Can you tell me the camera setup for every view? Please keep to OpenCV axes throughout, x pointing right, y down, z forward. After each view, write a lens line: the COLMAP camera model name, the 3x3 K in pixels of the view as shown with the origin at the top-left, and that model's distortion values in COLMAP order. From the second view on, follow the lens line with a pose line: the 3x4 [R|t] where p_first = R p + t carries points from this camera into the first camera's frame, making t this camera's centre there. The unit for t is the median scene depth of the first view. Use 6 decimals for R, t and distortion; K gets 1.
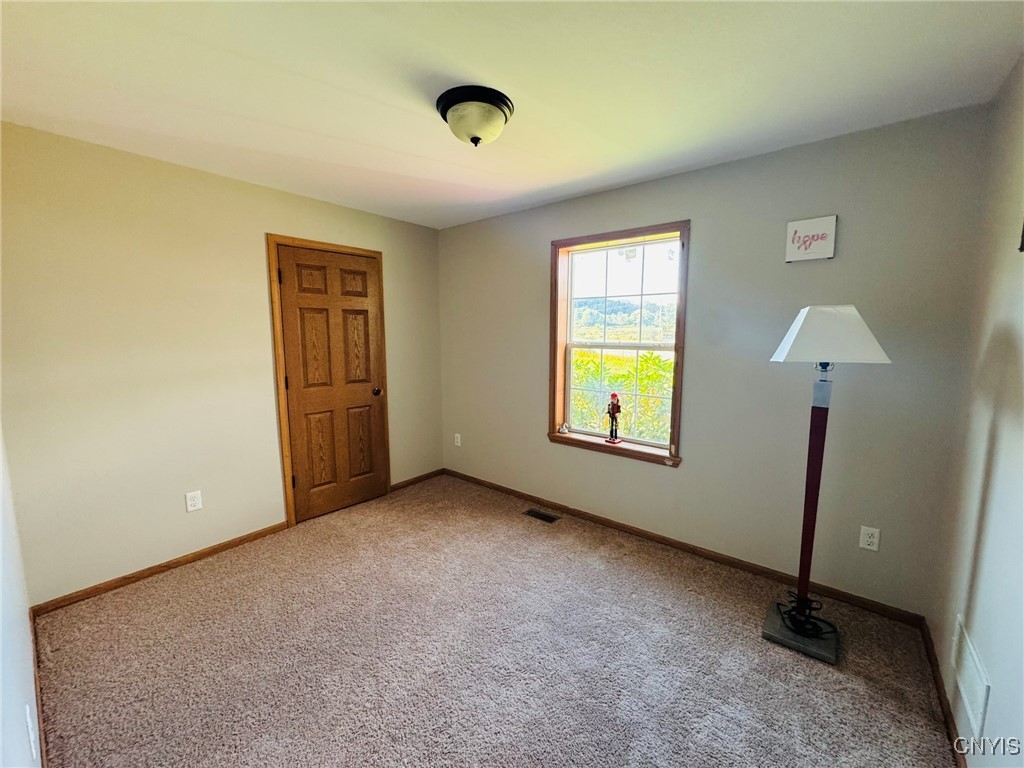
lens RADIAL K [[407.9, 0, 513.1], [0, 407.9, 382.1], [0, 0, 1]] dist [-0.001307, -0.000429]
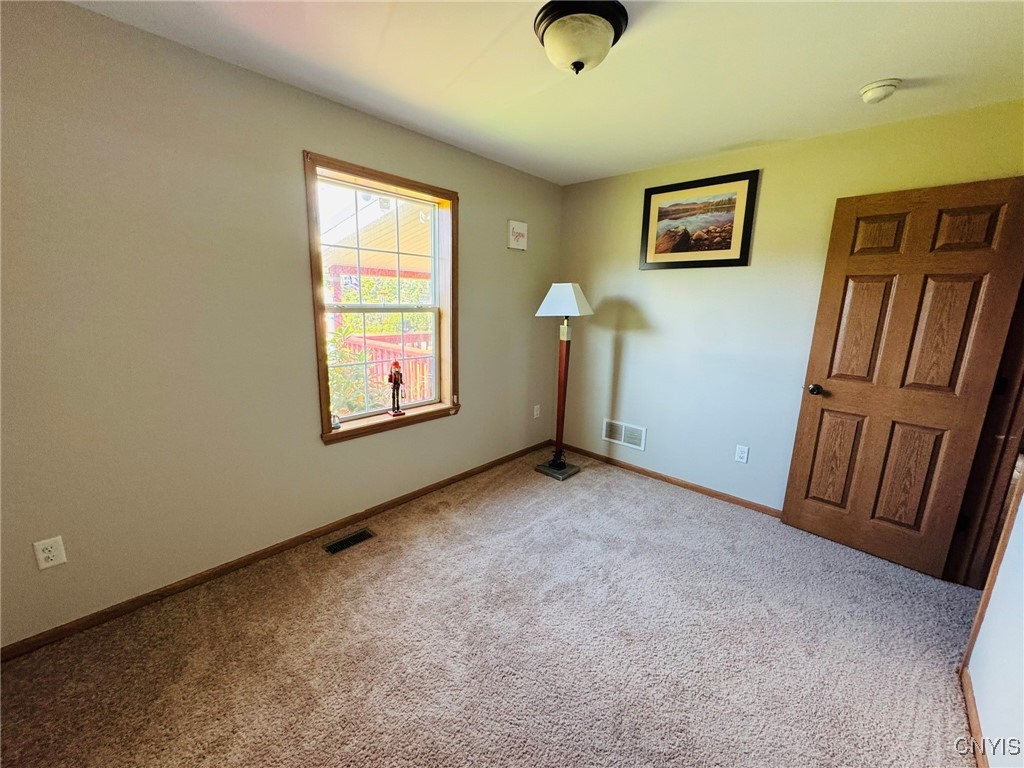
lens RADIAL K [[407.9, 0, 513.1], [0, 407.9, 382.1], [0, 0, 1]] dist [-0.001307, -0.000429]
pose [[0.063791, -0.196450, 0.978437, -0.692416], [0.102240, 0.976561, 0.189407, -0.079230], [-0.992712, 0.087953, 0.082381, 0.729787]]
